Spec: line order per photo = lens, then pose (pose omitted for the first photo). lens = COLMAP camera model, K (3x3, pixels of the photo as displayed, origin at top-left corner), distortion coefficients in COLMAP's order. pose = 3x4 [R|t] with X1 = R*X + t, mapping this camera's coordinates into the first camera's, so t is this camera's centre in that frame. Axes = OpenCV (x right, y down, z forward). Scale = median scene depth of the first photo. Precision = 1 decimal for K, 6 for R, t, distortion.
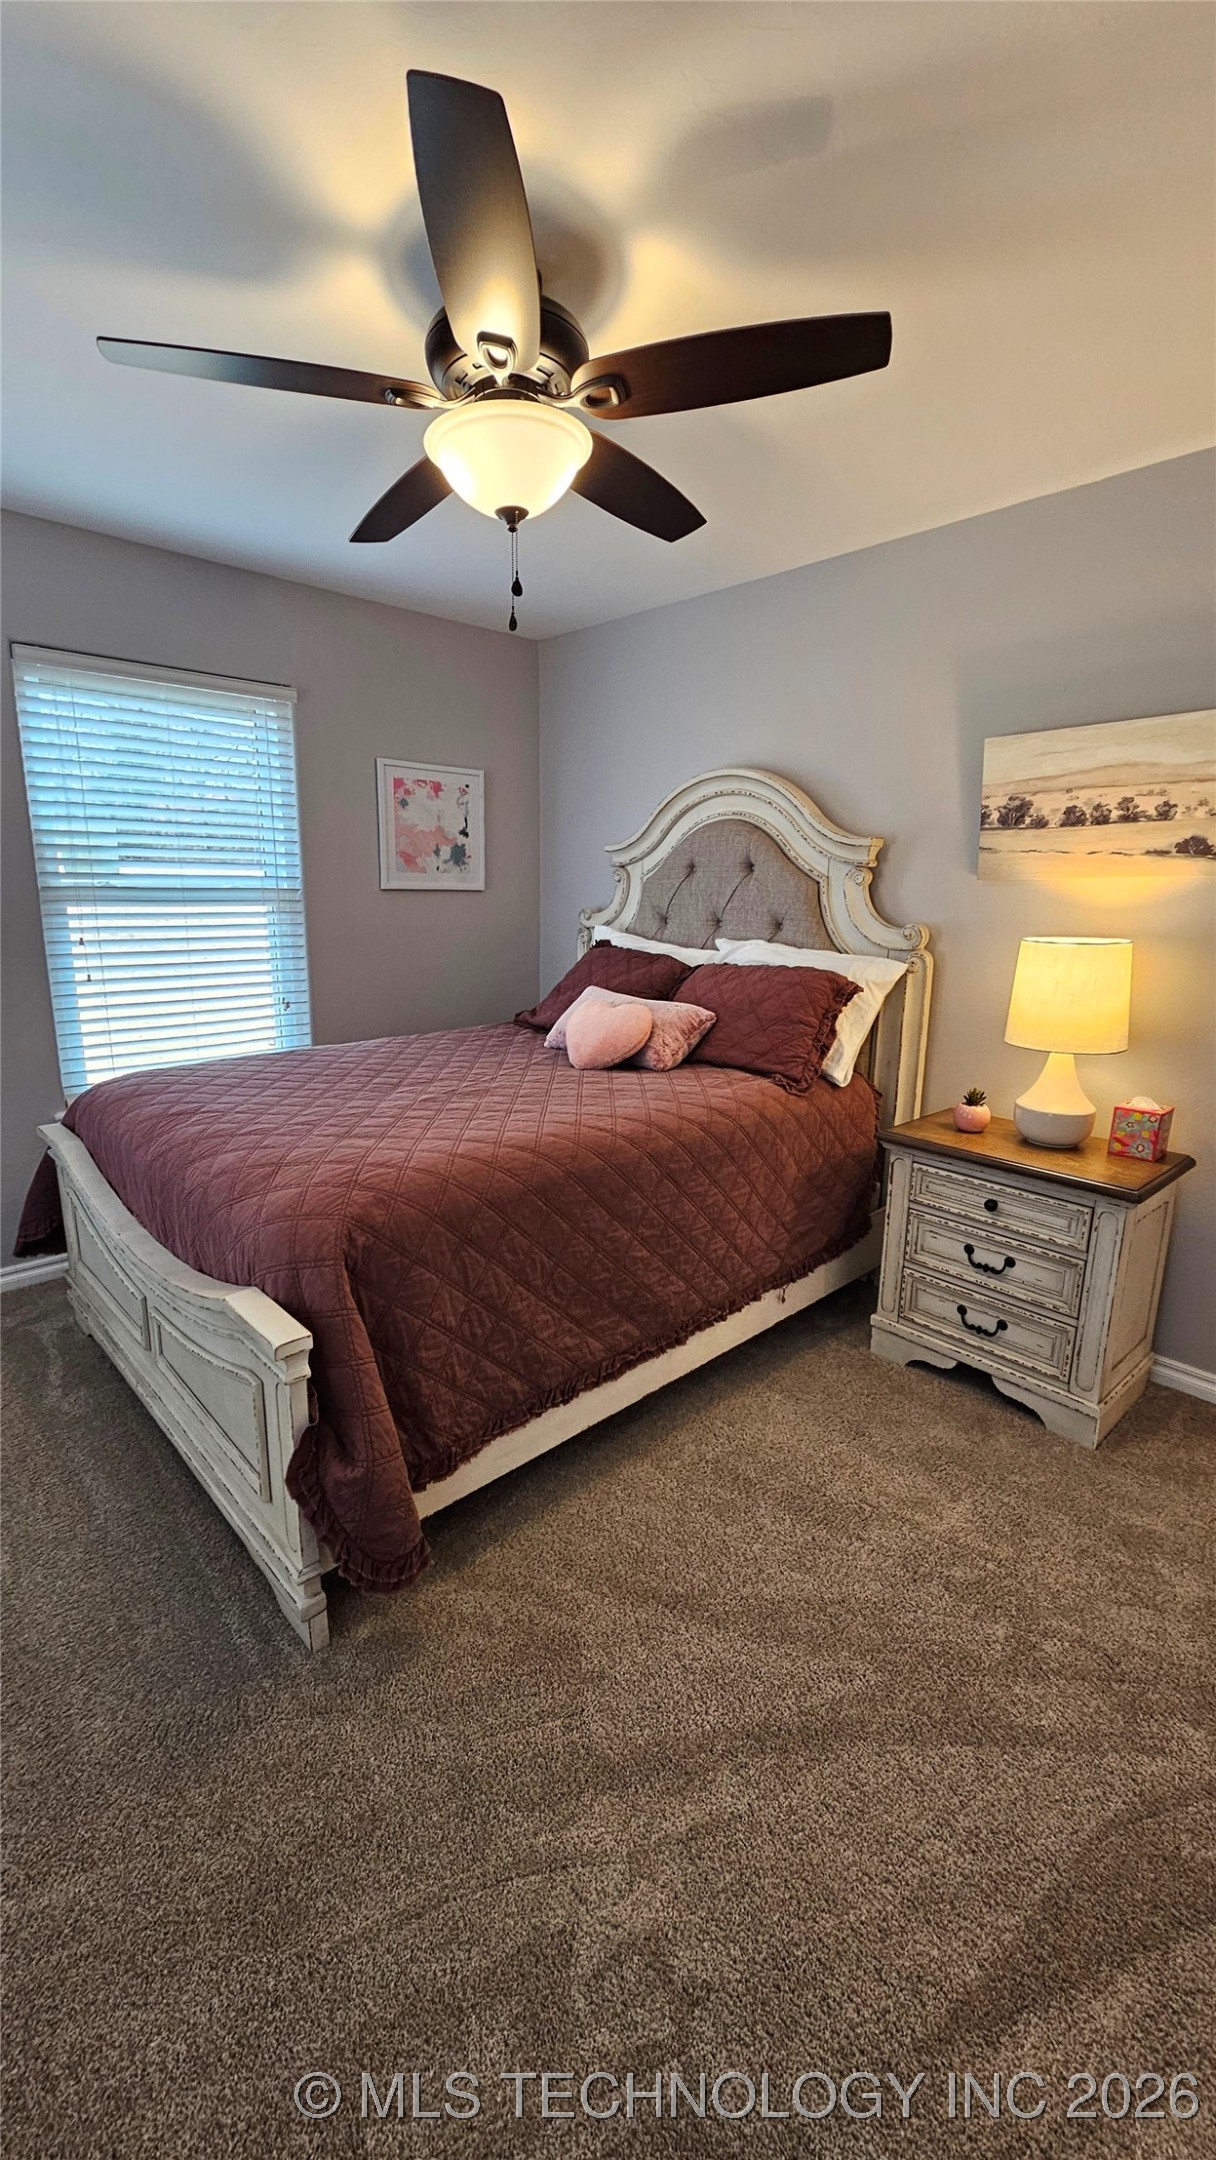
lens RADIAL K [[880.1, 0, 600.3], [0, 880.1, 1074.6], [0, 0, 1]] dist [-0.000109, -0.000811]
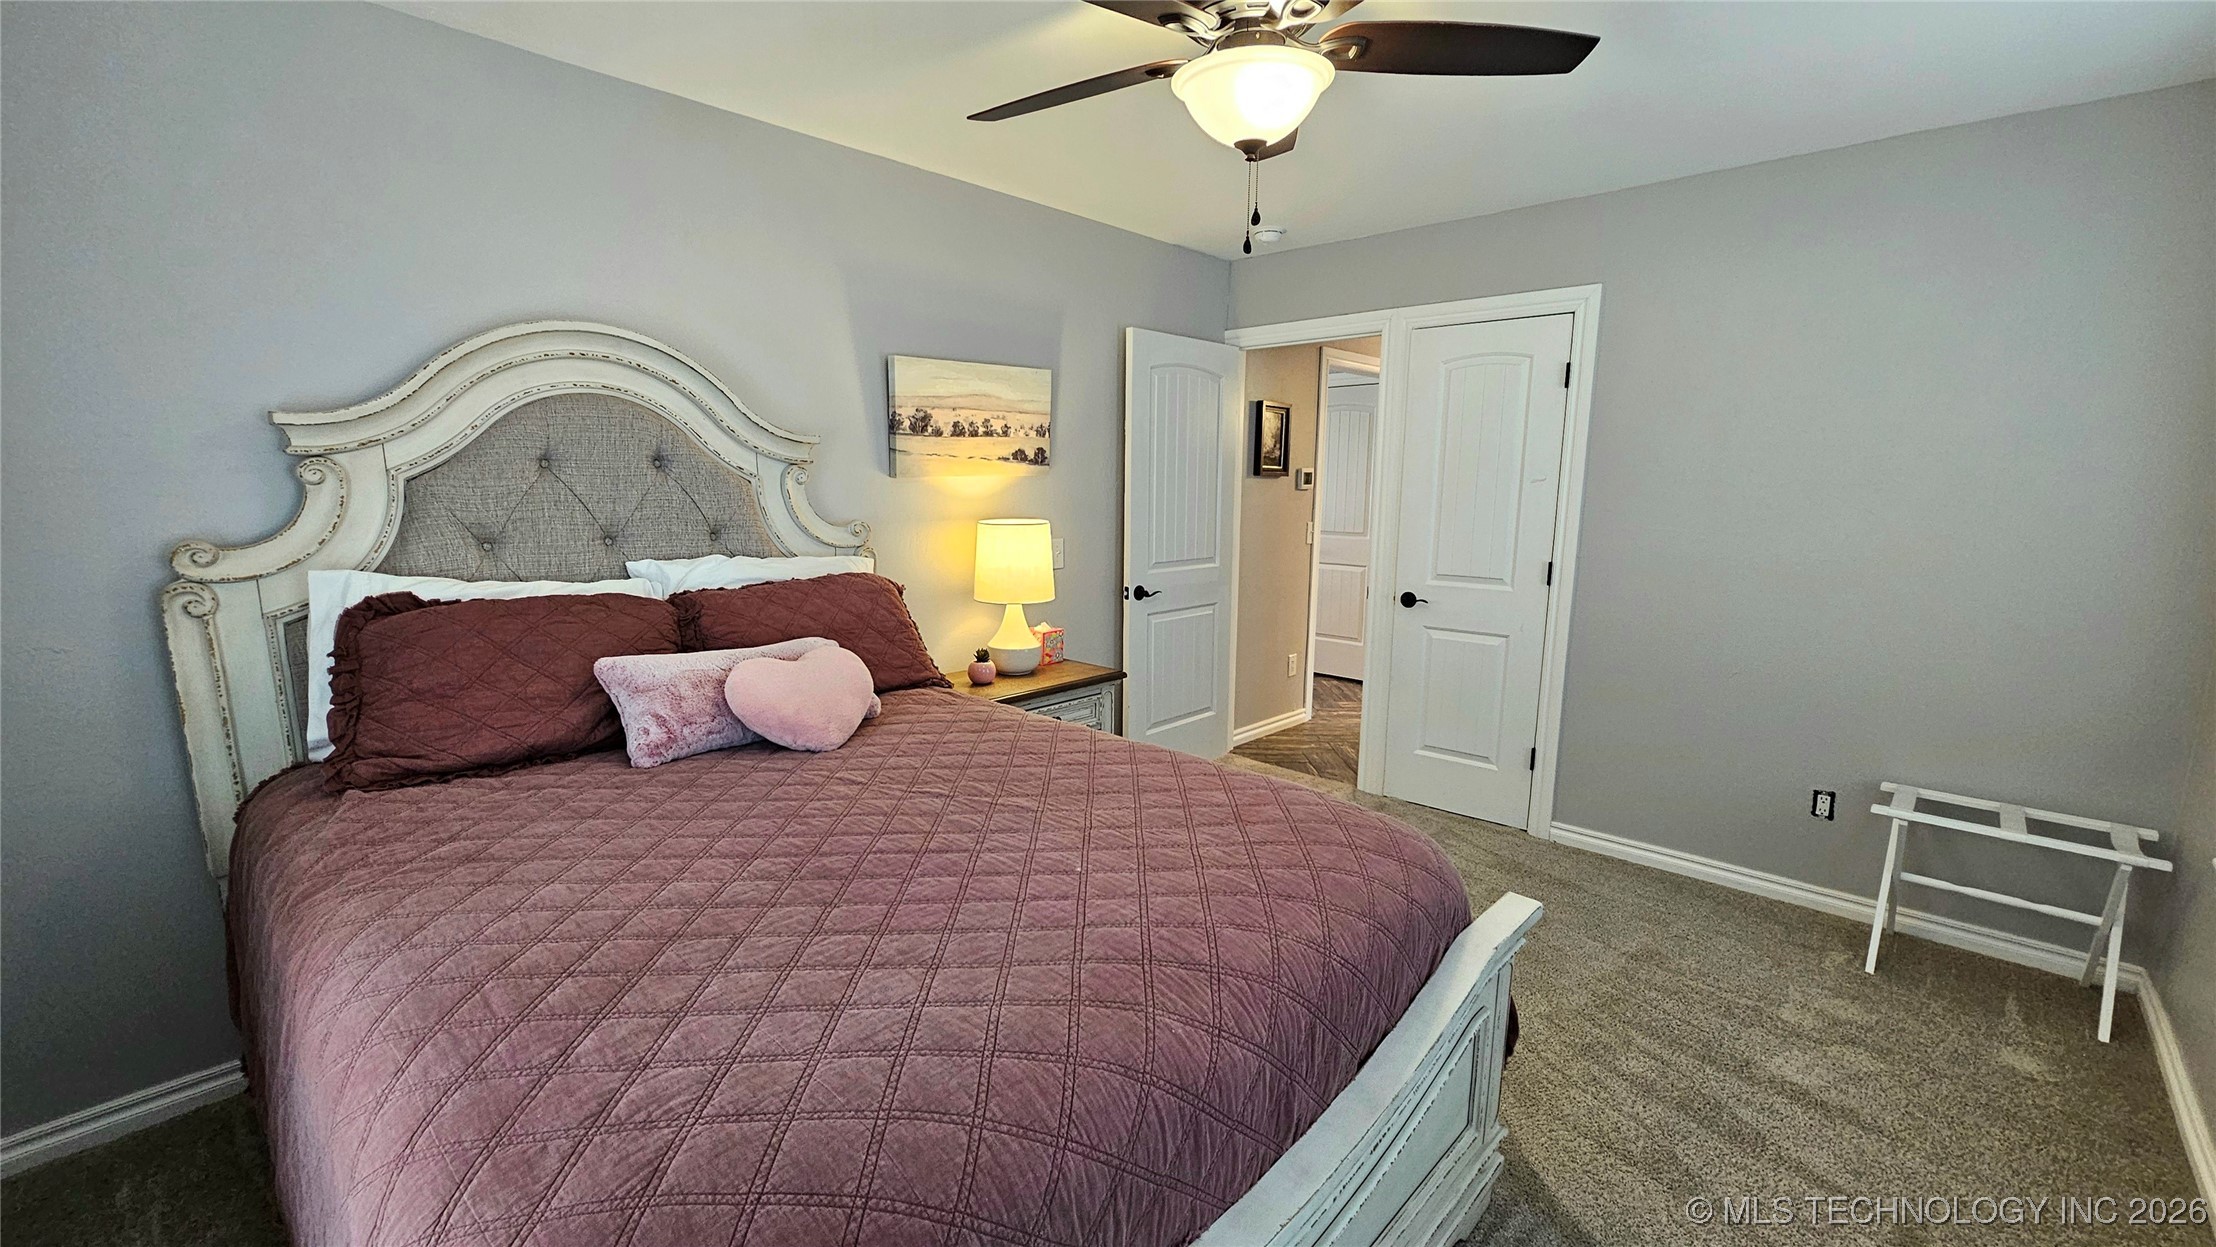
lens RADIAL K [[902.9, 0, 1102.8], [0, 902.9, 639.8], [0, 0, 1]] dist [-0.000109, -0.000811]
pose [[-0.021123, -0.190288, 0.981501, -0.822917], [0.205394, 0.959954, 0.190531, -0.202341], [-0.978451, 0.205619, 0.018807, 0.819169]]
